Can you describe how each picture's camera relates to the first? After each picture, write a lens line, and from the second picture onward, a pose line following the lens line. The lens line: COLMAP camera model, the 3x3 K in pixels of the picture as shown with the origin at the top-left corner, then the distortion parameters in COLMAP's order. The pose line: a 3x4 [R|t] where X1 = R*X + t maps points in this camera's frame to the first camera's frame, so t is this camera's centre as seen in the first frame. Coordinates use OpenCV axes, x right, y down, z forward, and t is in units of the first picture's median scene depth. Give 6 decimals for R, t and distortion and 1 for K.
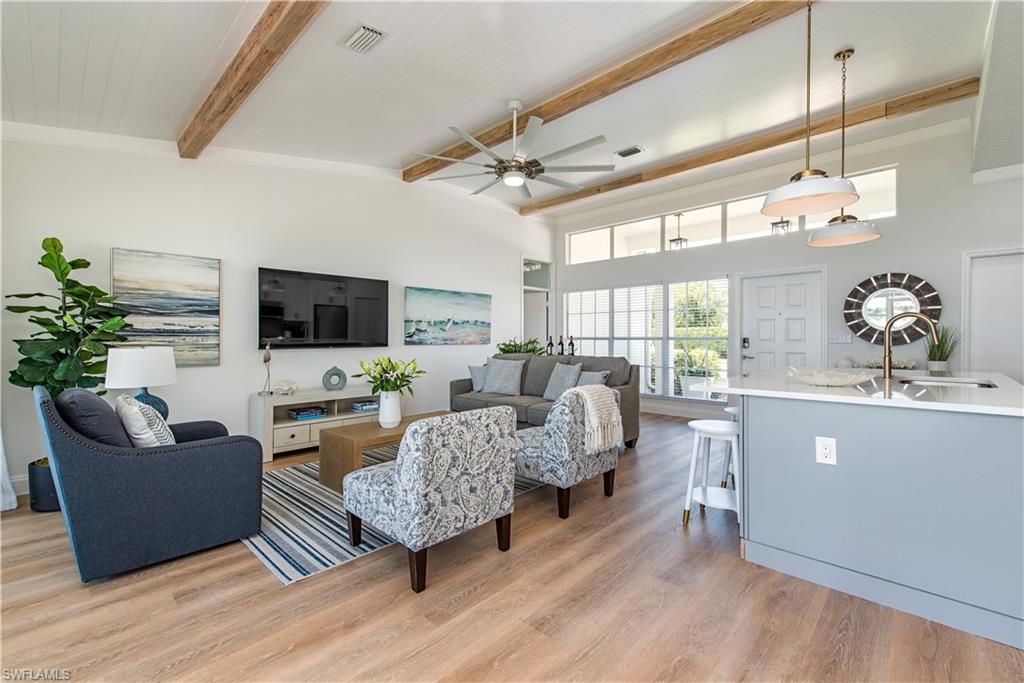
lens RADIAL K [[437.5, 0, 511.9], [0, 437.5, 342.2], [0, 0, 1]] dist [0.000543, 0.000020]
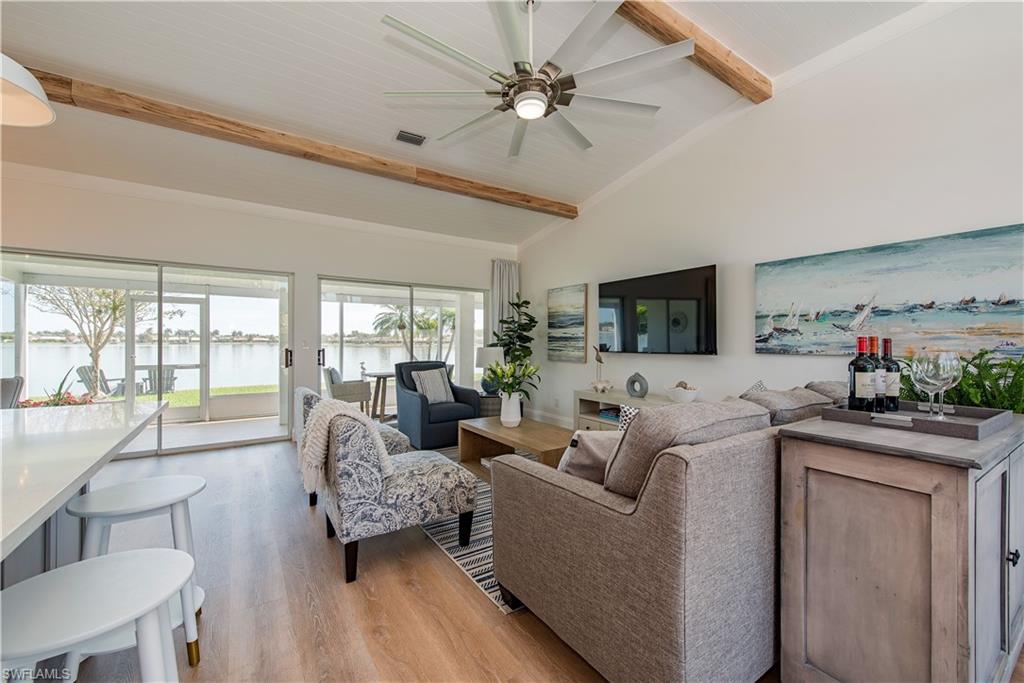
lens RADIAL K [[406.1, 0, 510.5], [0, 406.1, 341.4], [0, 0, 1]] dist [-0.001351, -0.000136]
pose [[-0.237263, 0.005528, -0.971430, 0.430092], [-0.004459, 0.999967, 0.006779, -0.014348], [0.971435, 0.005940, -0.237231, 0.780234]]
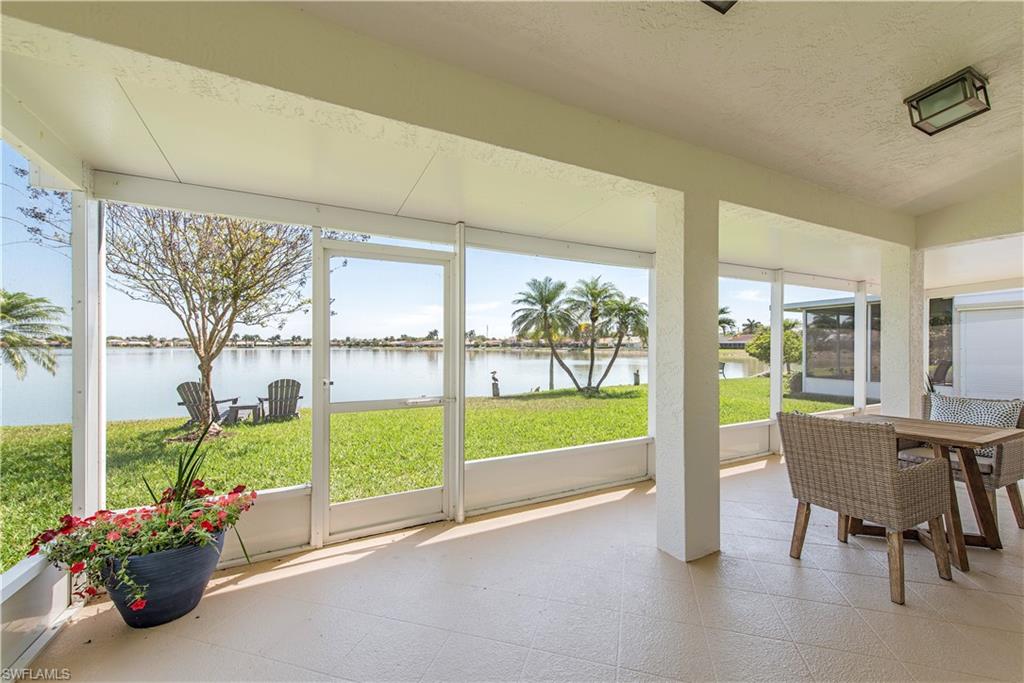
lens RADIAL K [[406.1, 0, 513.9], [0, 406.1, 341.0], [0, 0, 1]] dist [-0.001351, -0.000136]
pose [[-0.333011, -0.002042, -0.942921, 0.281241], [-0.000628, 0.999998, -0.001944, -0.012524], [0.942923, -0.000055, -0.333011, 0.486777]]
